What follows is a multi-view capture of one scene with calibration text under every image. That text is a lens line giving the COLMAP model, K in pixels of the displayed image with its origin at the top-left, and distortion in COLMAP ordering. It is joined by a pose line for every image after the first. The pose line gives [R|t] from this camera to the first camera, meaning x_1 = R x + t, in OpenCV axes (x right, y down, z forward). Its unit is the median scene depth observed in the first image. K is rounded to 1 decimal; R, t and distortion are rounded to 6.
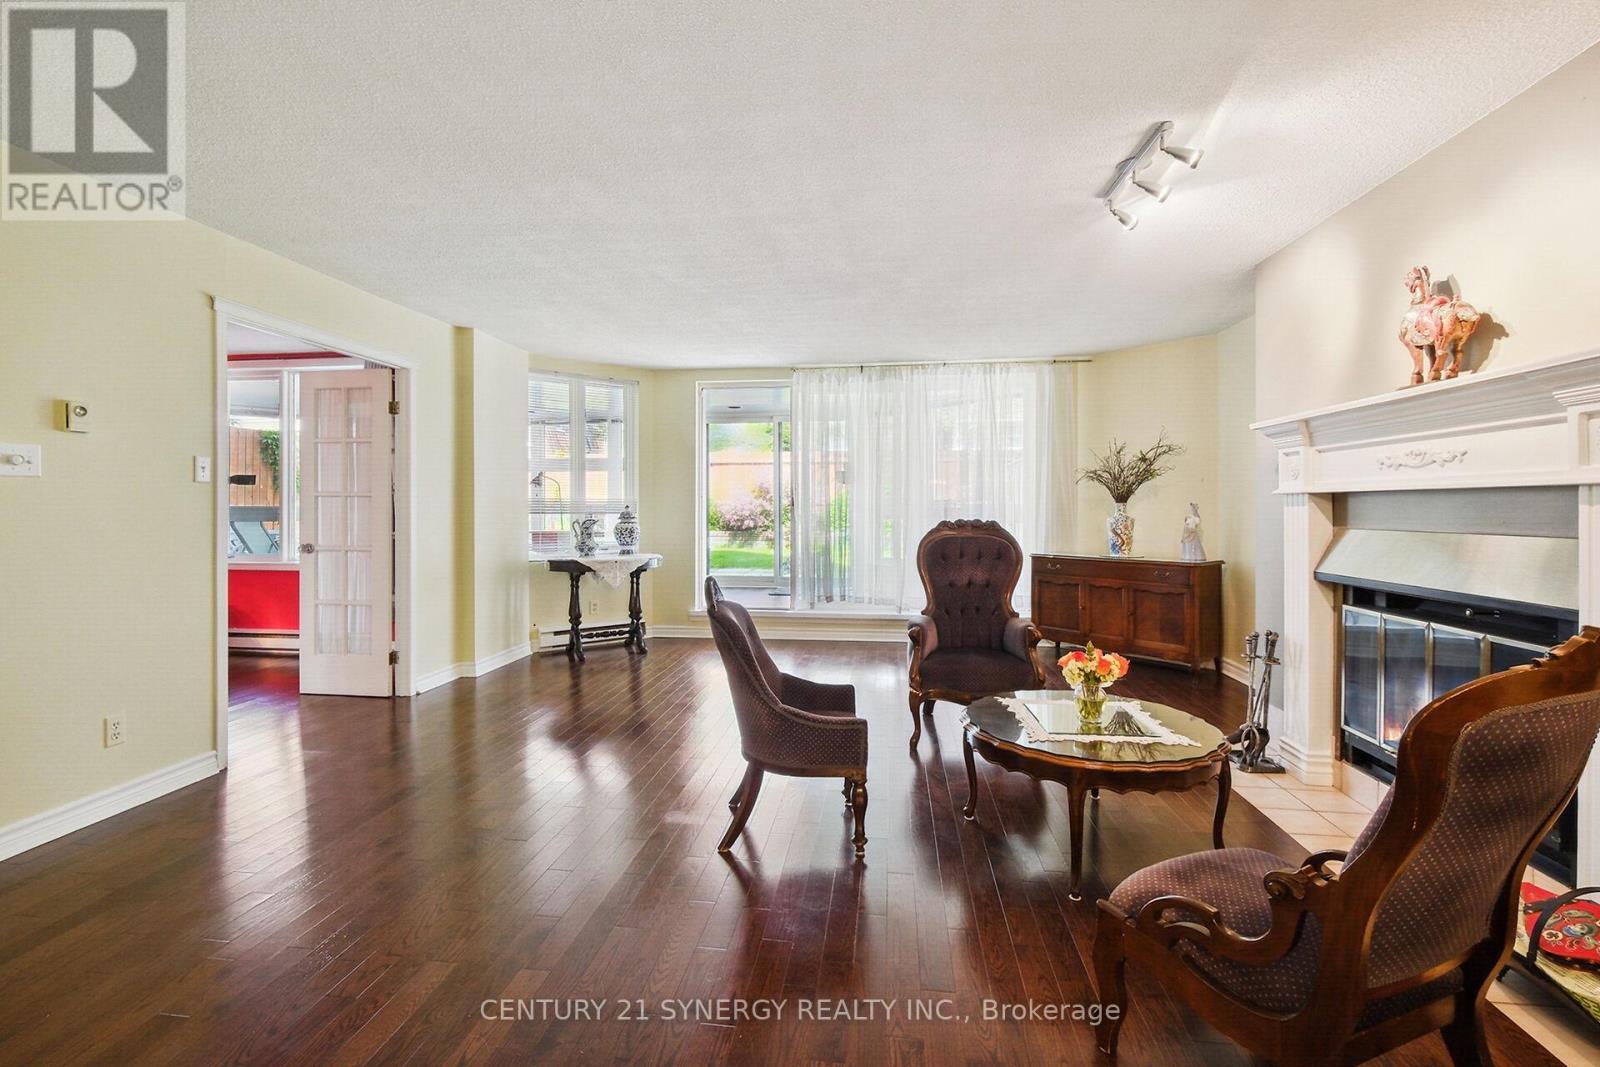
lens RADIAL K [[721.3, 0, 796.3], [0, 721.3, 508.9], [0, 0, 1]] dist [-0.001291, -0.000042]
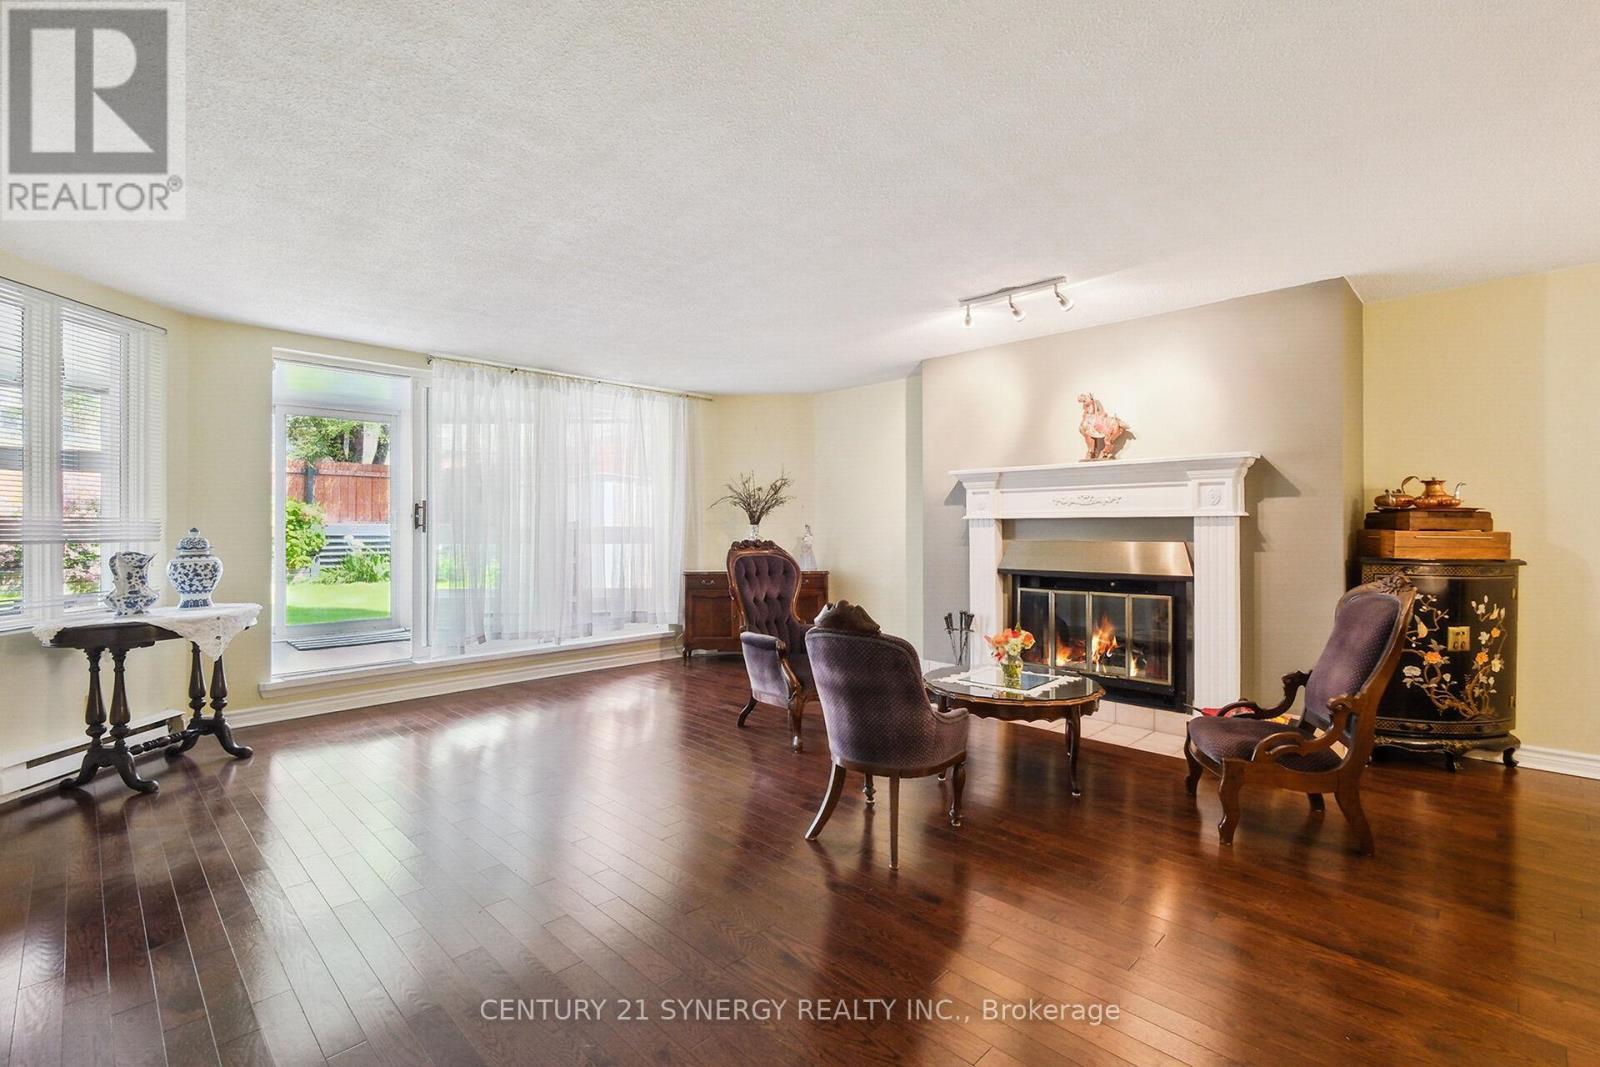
lens RADIAL K [[721.3, 0, 799.2], [0, 721.3, 531.6], [0, 0, 1]] dist [-0.001291, -0.000042]
pose [[0.603127, -0.007381, 0.797611, -0.435533], [0.006502, 0.999969, 0.004336, -0.001760], [-0.797618, 0.002571, 0.603157, 0.214277]]
